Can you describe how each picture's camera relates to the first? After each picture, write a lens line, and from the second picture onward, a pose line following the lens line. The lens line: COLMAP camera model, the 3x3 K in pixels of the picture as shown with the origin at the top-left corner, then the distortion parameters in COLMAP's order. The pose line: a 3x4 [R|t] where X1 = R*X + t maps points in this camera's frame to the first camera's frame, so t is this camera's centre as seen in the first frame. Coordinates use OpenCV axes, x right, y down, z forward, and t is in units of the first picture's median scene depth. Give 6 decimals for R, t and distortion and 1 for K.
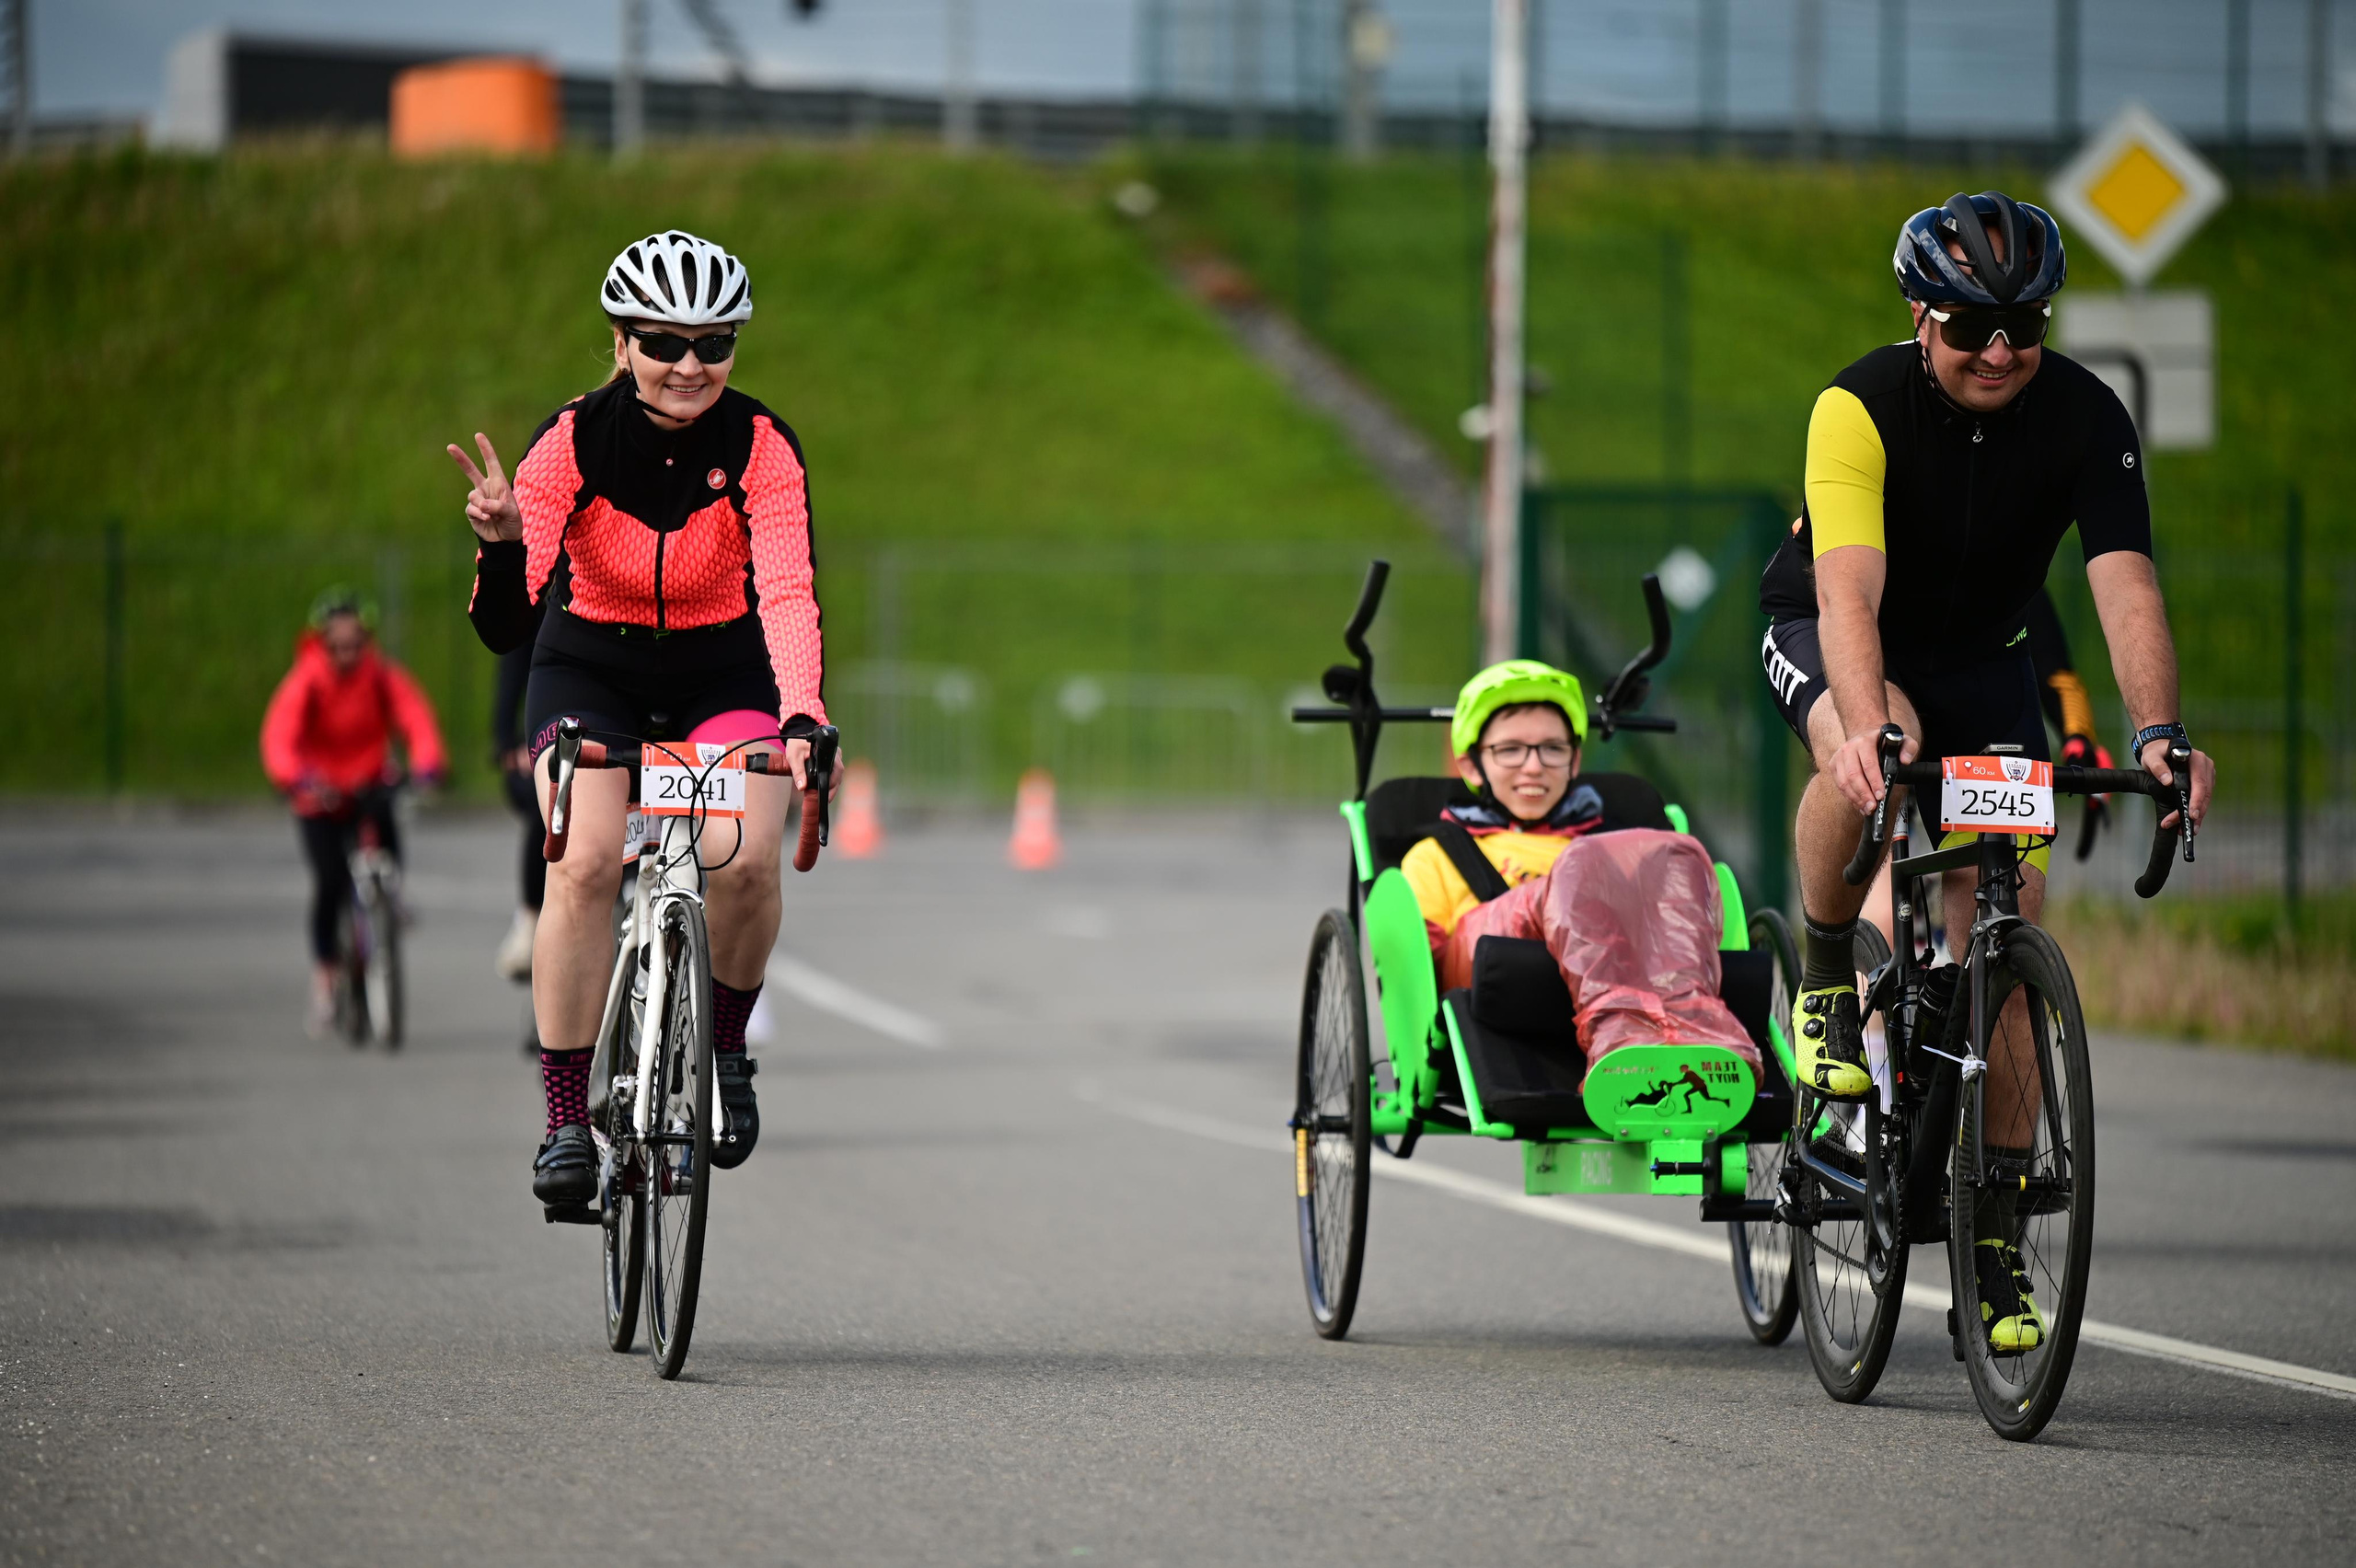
lens RADIAL K [[14304.4, 0, 1178.0], [0, 14304.4, 784.0], [0, 0, 1]] dist [2.107364, 18.329044]
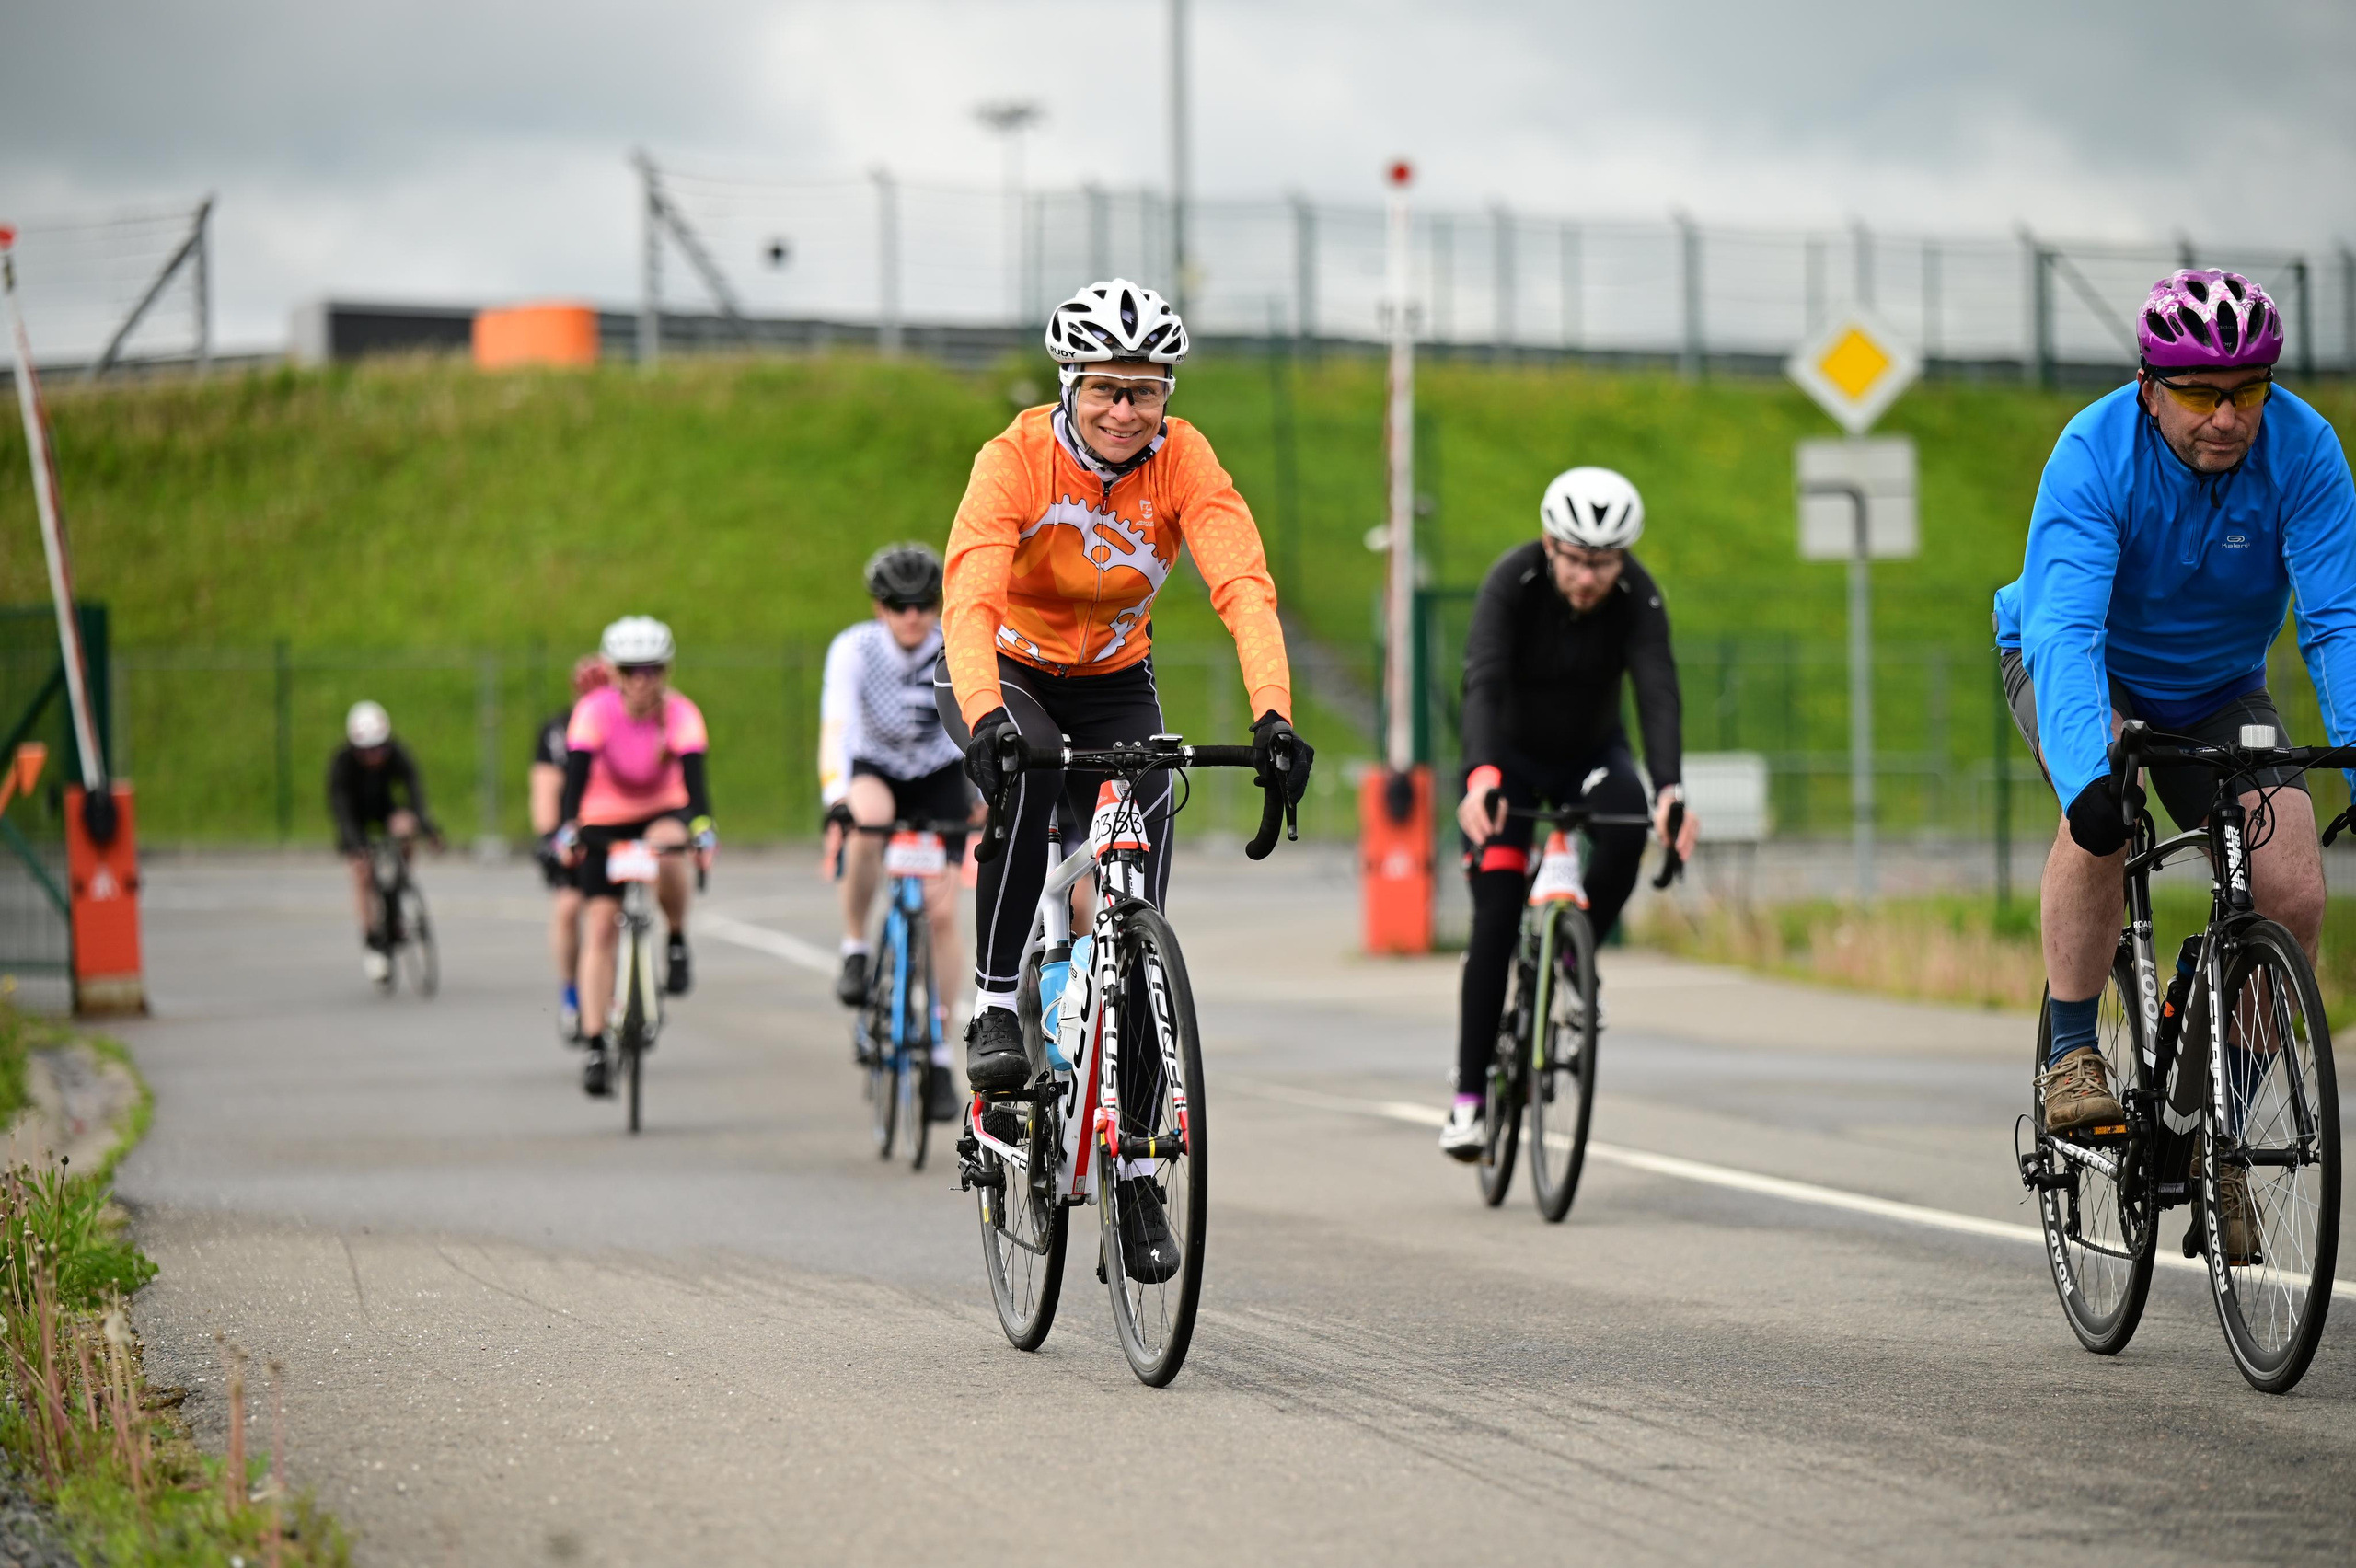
lens RADIAL K [[9155.9, 0, 1178.0], [0, 9155.9, 784.0], [0, 0, 1]] dist [0.462998, 1.286206]
pose [[0.999117, -0.011636, 0.040362, -0.023939], [0.011855, 0.999916, -0.005181, 0.000811], [-0.040298, 0.005655, 0.999172, 0.133315]]
